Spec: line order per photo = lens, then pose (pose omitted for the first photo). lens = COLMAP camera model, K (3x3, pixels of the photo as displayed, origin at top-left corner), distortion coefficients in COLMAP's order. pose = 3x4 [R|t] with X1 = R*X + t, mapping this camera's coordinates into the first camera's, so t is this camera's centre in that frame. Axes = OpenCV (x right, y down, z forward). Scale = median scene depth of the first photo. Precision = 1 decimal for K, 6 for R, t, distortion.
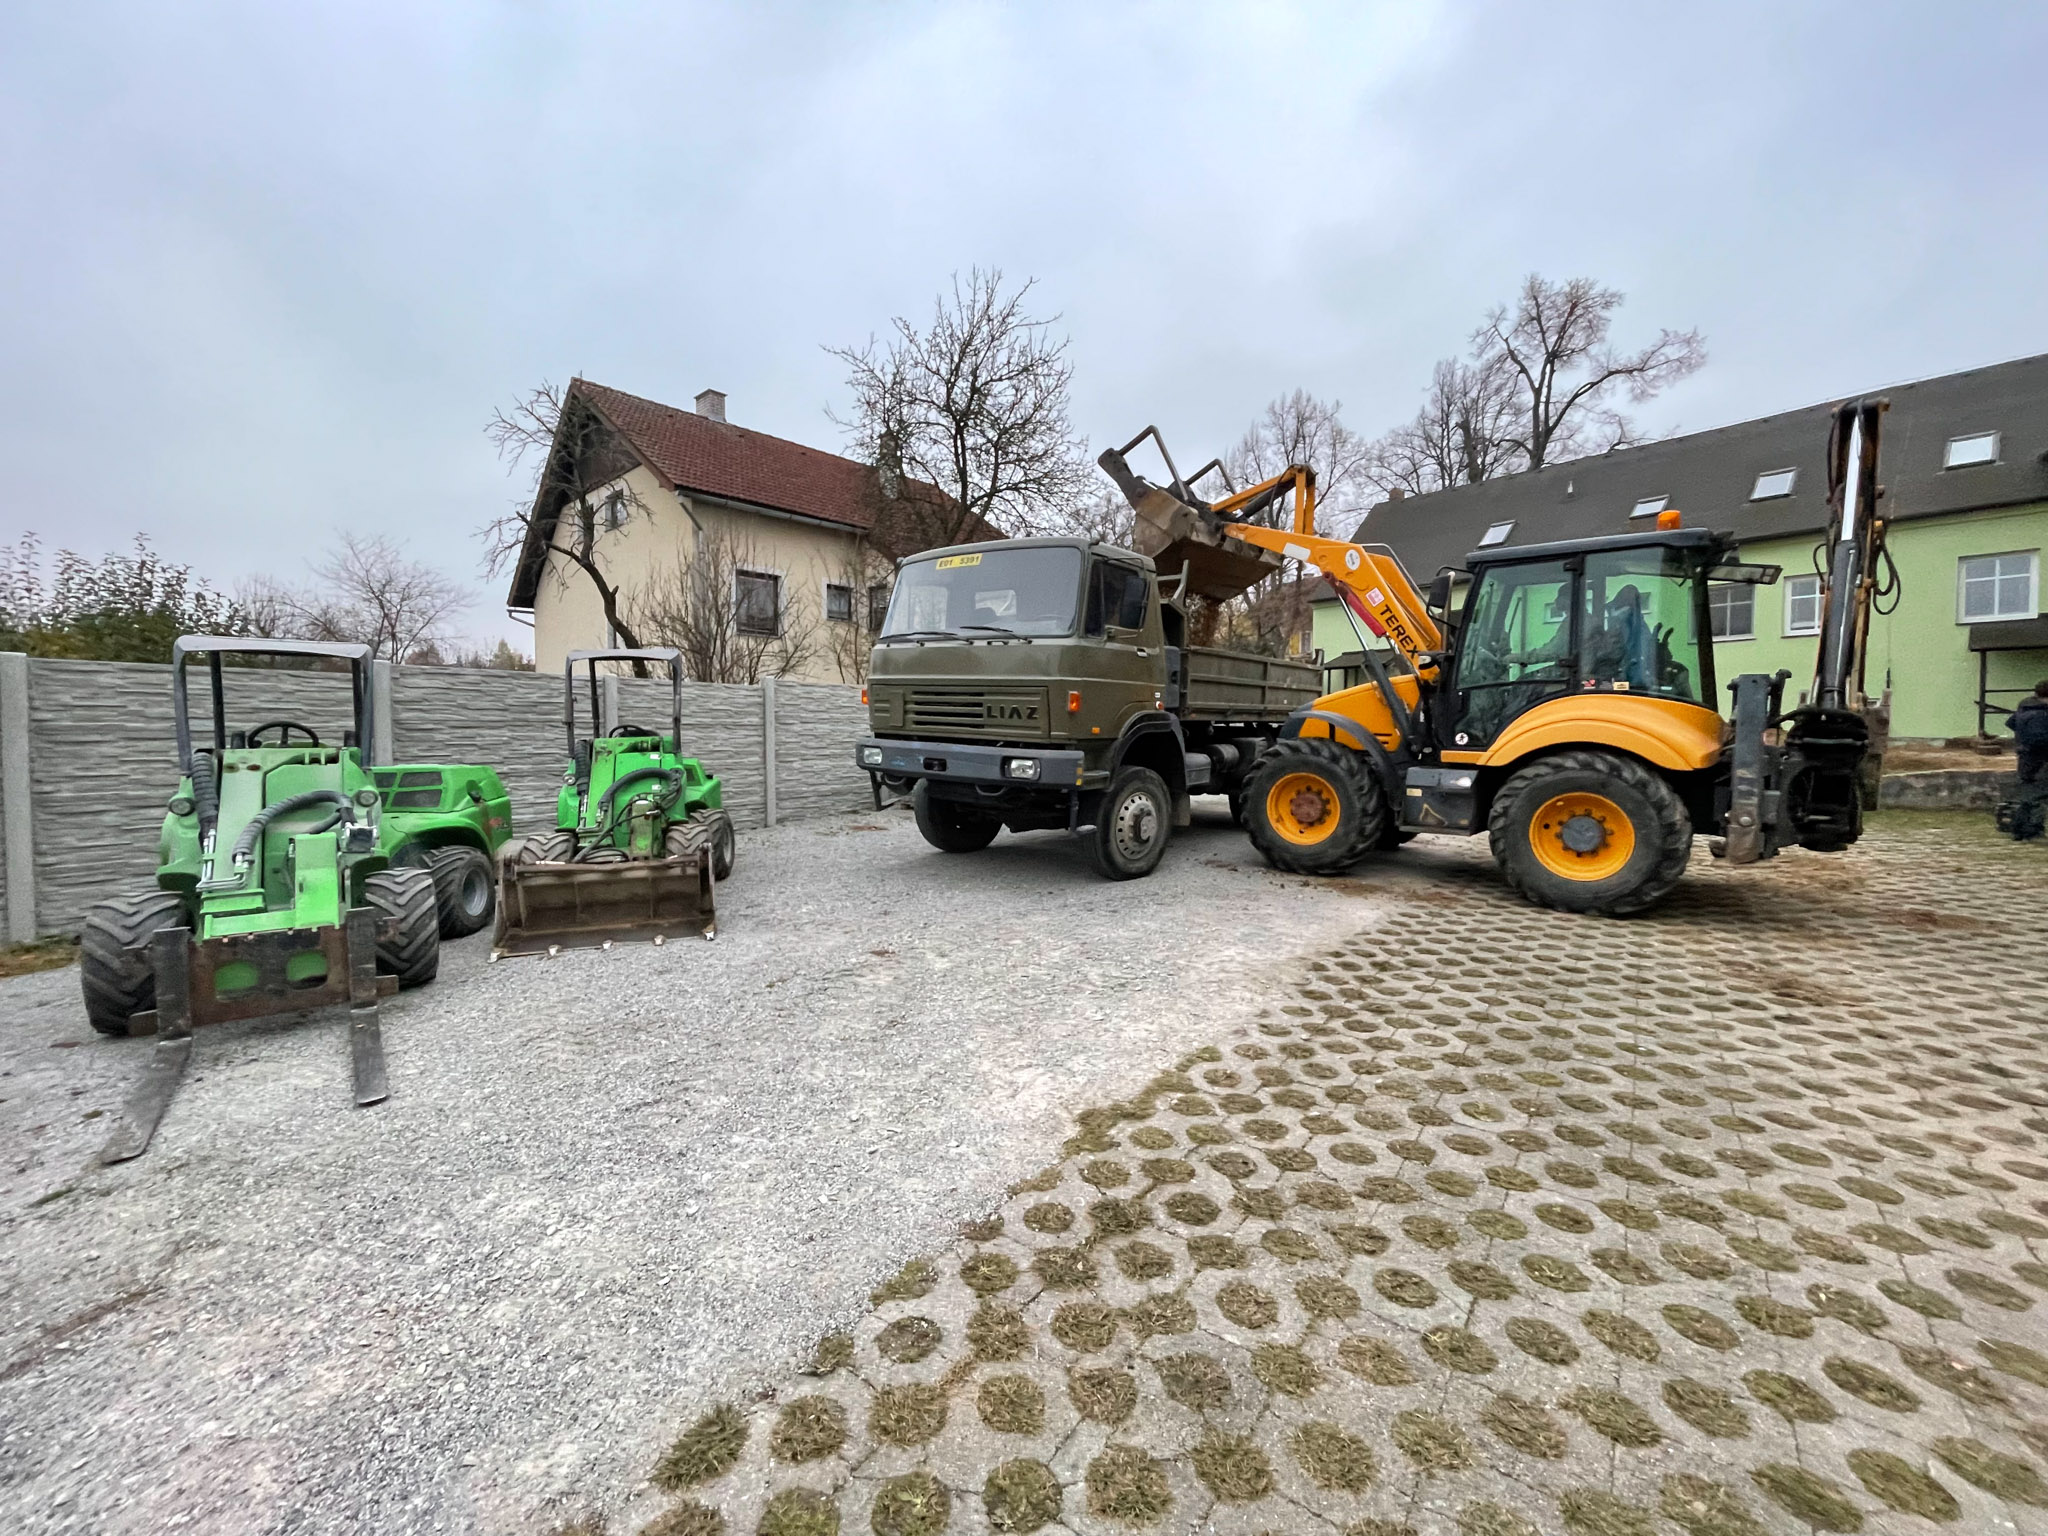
lens RADIAL K [[811.2, 0, 1020.7], [0, 811.2, 769.8], [0, 0, 1]] dist [-0.008205, -0.000816]
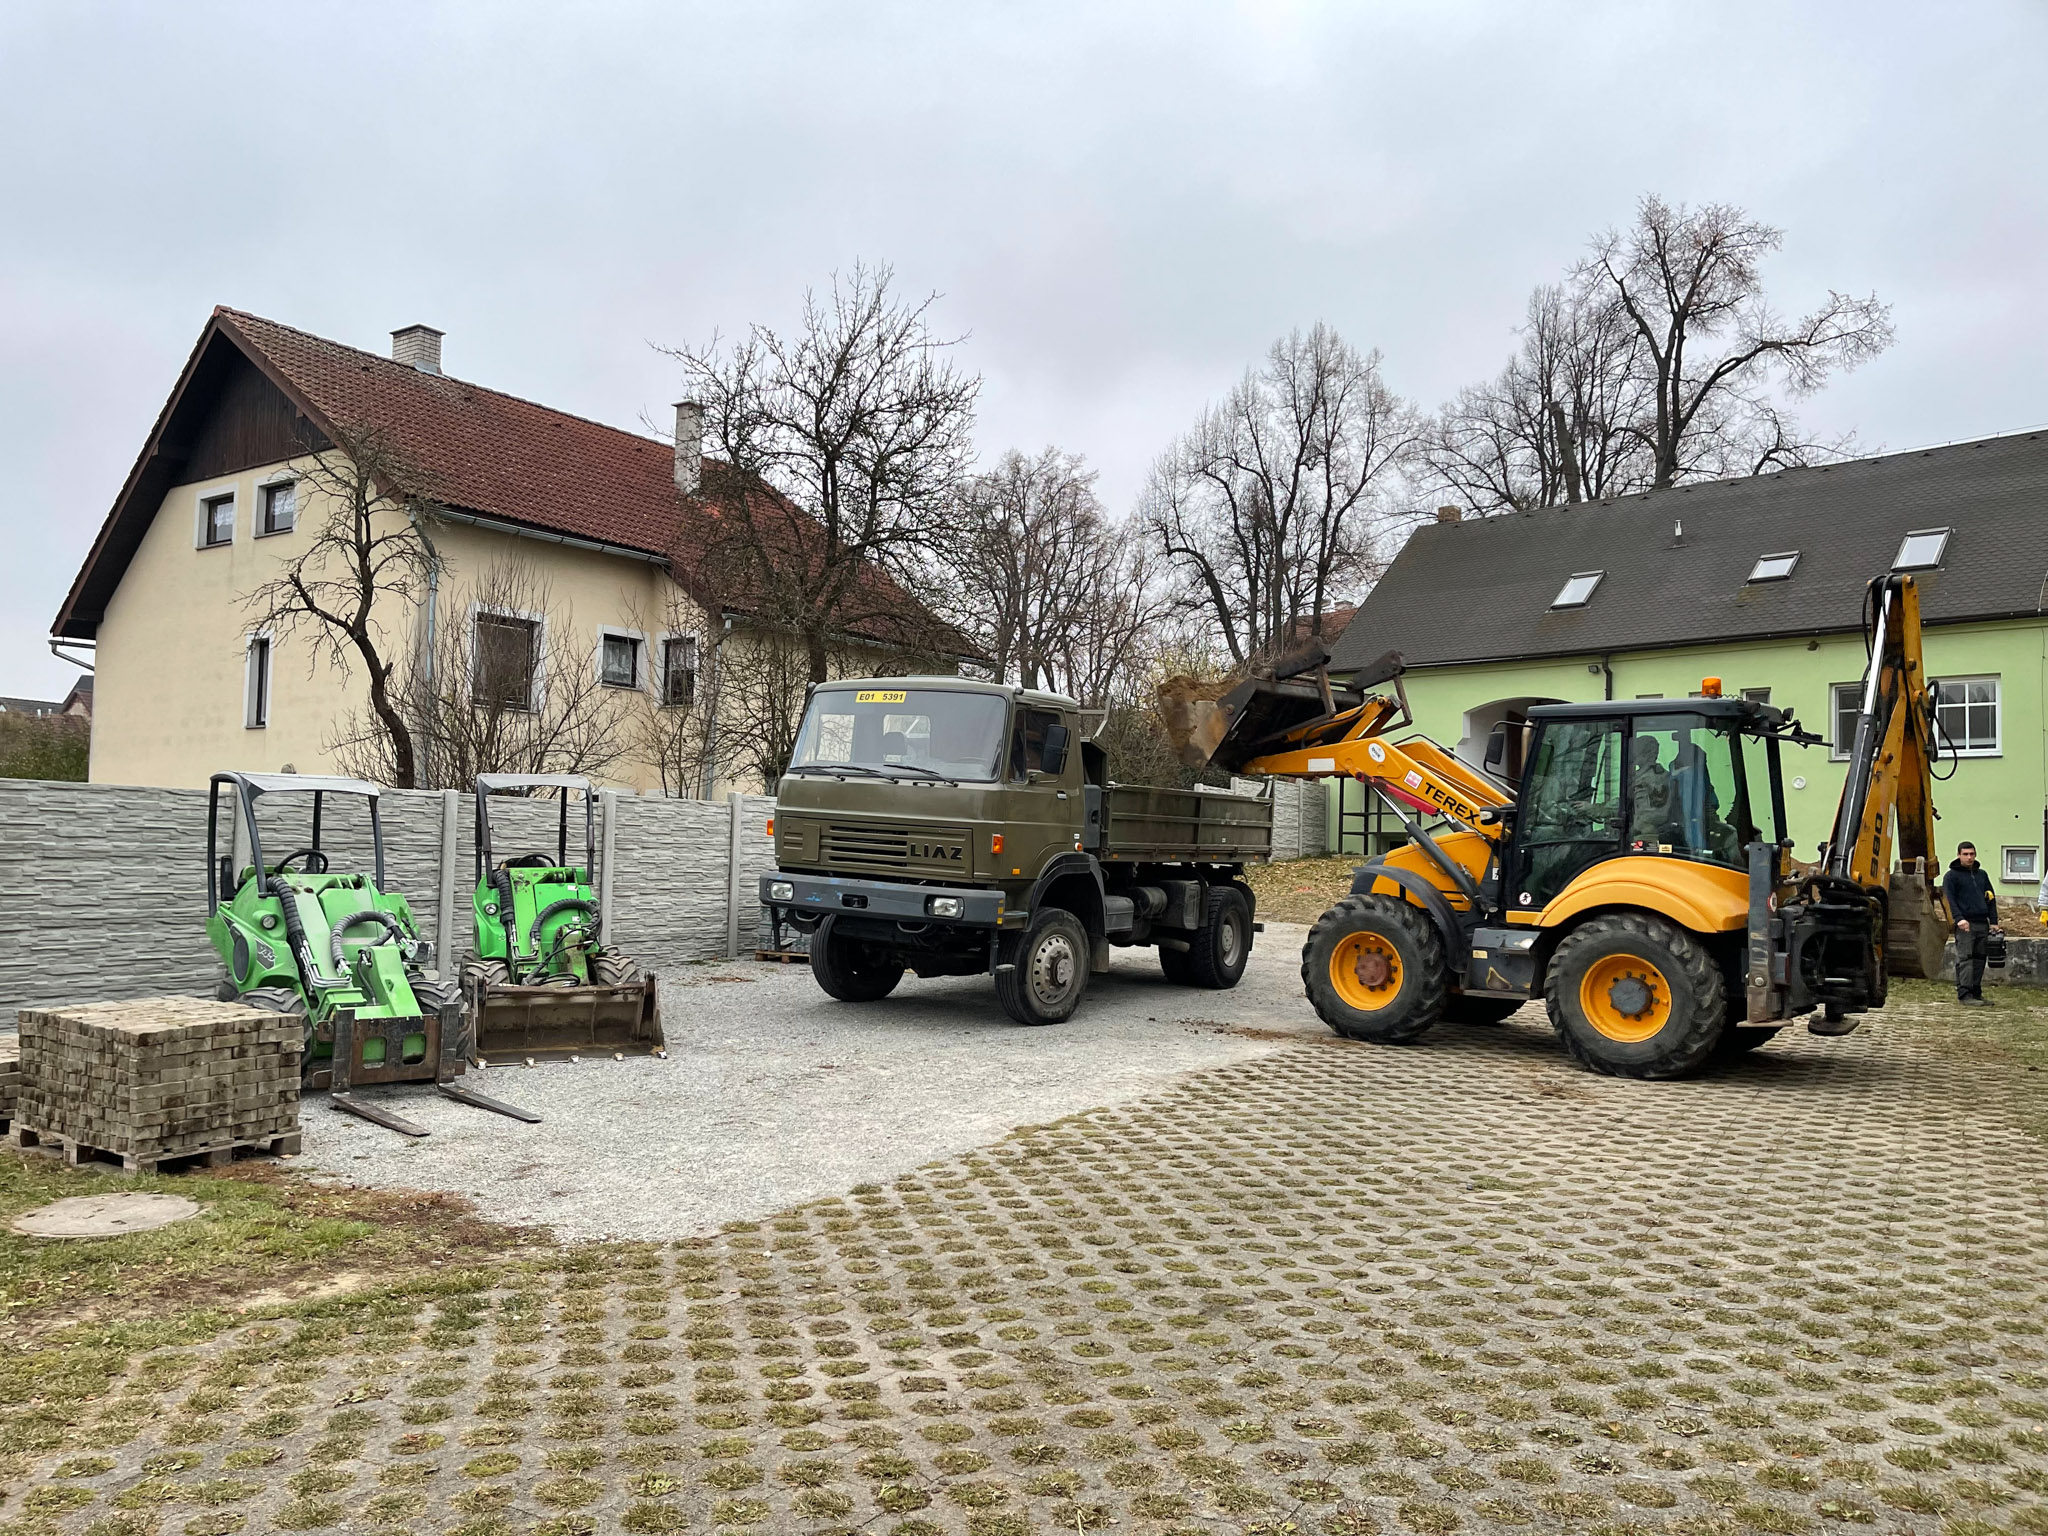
lens RADIAL K [[1484.2, 0, 1012.8], [0, 1484.2, 732.0], [0, 0, 1]] dist [0.060360, -0.077686]
pose [[0.993225, 0.035282, 0.110726, -0.105689], [-0.020684, 0.991257, -0.130317, 0.018218], [-0.114356, 0.127144, 0.985270, -0.737850]]
